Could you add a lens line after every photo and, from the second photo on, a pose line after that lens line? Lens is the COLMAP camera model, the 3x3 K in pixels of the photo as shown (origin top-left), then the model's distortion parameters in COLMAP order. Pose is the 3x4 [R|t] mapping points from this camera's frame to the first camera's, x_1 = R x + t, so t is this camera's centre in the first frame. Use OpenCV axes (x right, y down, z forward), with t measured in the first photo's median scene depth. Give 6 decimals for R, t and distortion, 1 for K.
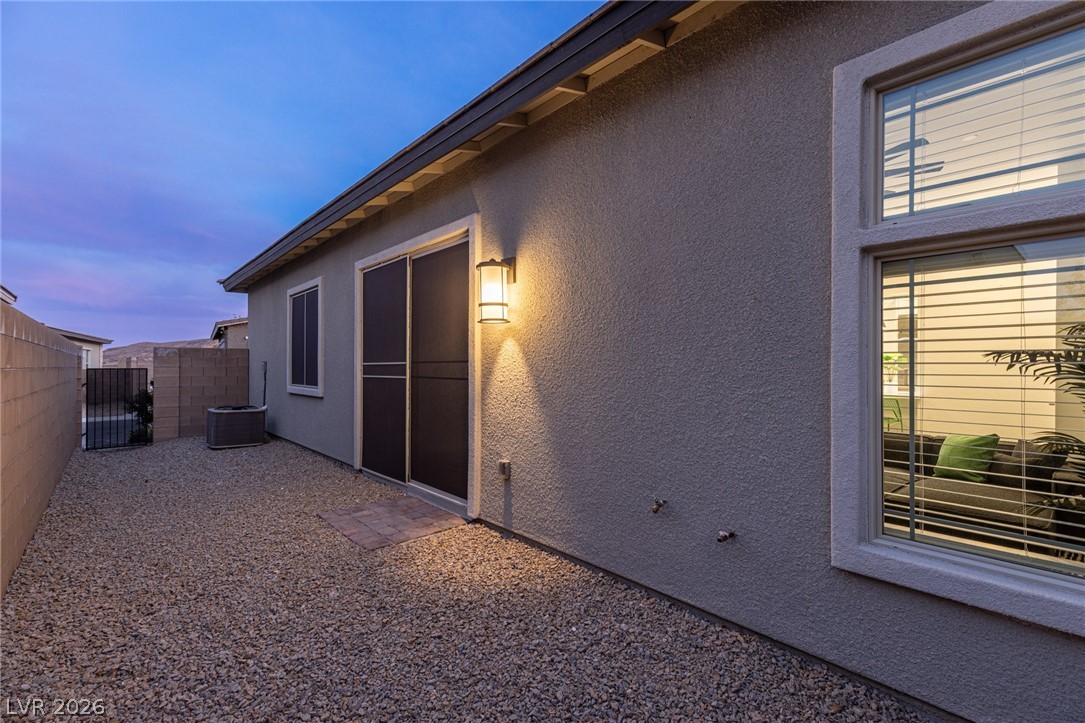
lens RADIAL K [[486.2, 0, 541.6], [0, 486.2, 357.9], [0, 0, 1]] dist [0.001948, 0.000157]
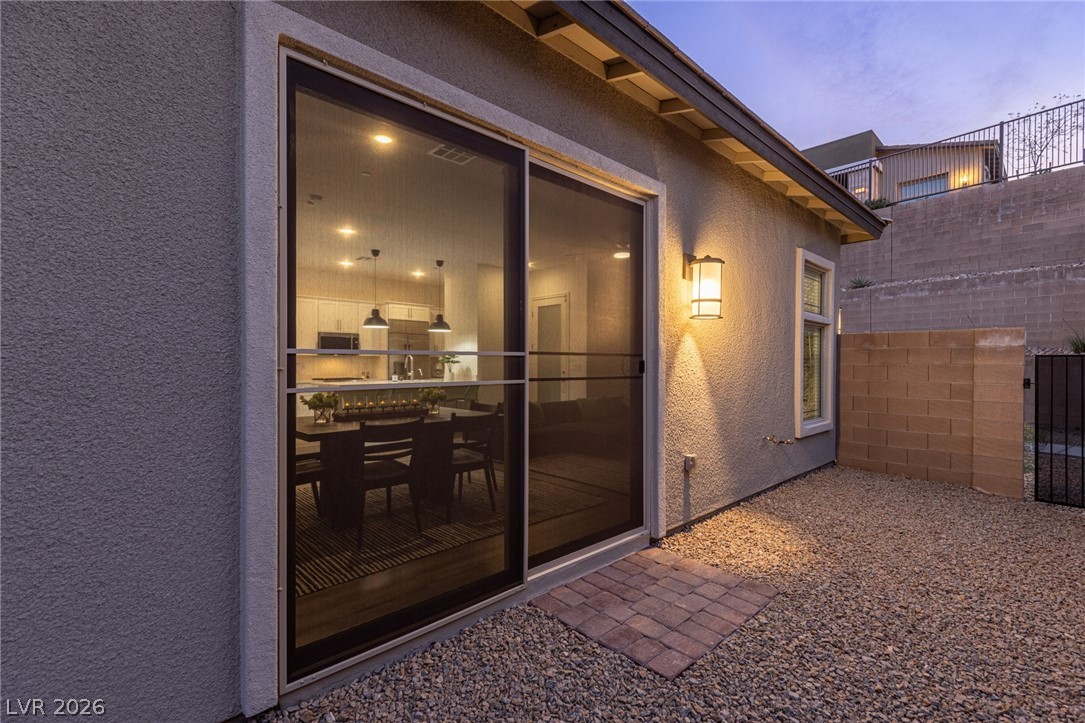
lens RADIAL K [[486.2, 0, 541.3], [0, 486.2, 368.4], [0, 0, 1]] dist [0.001948, 0.000157]
pose [[-0.013823, -0.014398, 0.999801, -1.005681], [-0.010191, 0.999846, 0.014258, 0.019343], [-0.999853, -0.009991, -0.013968, 1.237008]]
